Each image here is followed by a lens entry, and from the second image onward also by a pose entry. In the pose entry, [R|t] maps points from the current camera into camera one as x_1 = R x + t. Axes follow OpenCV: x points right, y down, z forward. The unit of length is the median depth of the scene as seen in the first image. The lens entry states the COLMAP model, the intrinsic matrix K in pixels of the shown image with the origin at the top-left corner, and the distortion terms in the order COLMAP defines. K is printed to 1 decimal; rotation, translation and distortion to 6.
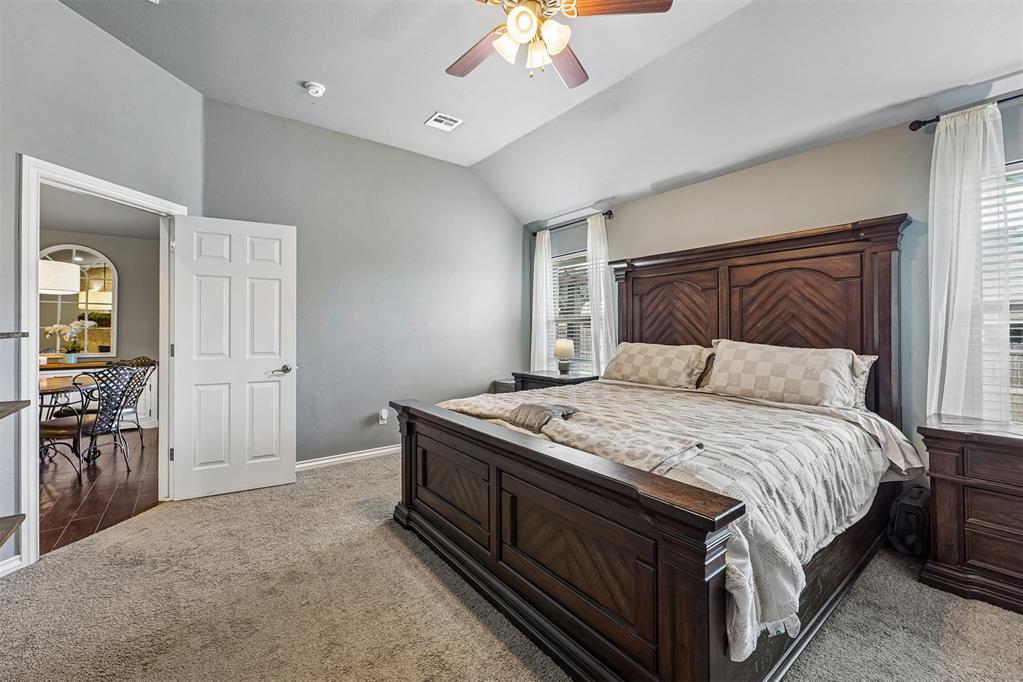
lens RADIAL K [[414.7, 0, 509.6], [0, 414.7, 330.2], [0, 0, 1]] dist [-0.004881, 0.002049]
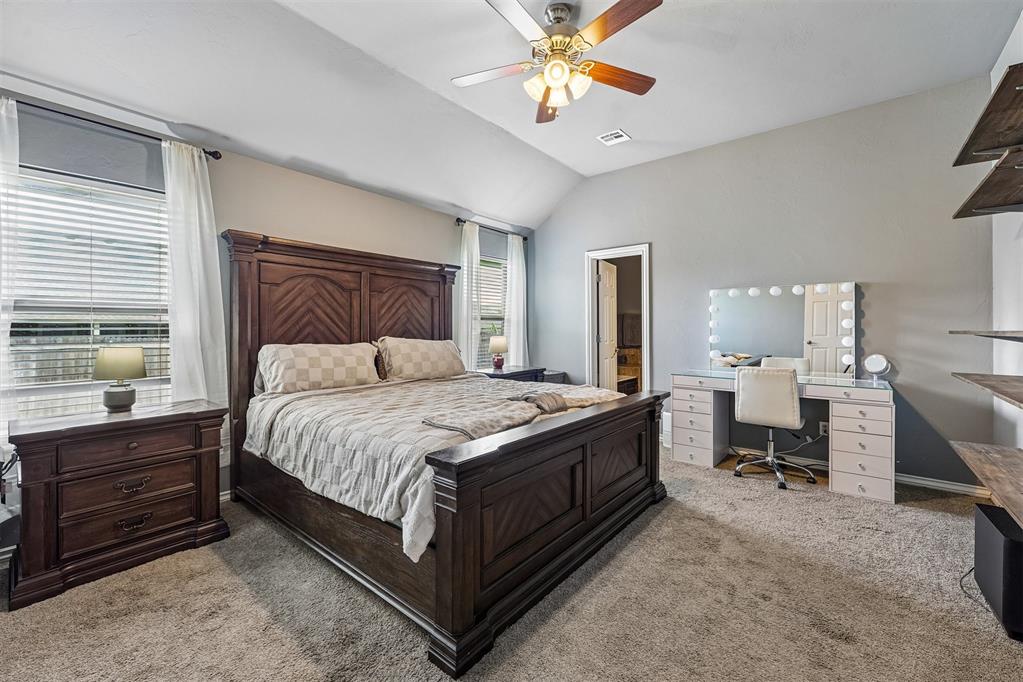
lens RADIAL K [[414.7, 0, 508.4], [0, 414.7, 336.8], [0, 0, 1]] dist [-0.004881, 0.002049]
pose [[-0.218915, -0.018286, 0.975573, -0.625201], [0.000832, 0.999821, 0.018927, 0.001192], [-0.975744, 0.004955, -0.218861, 0.811035]]
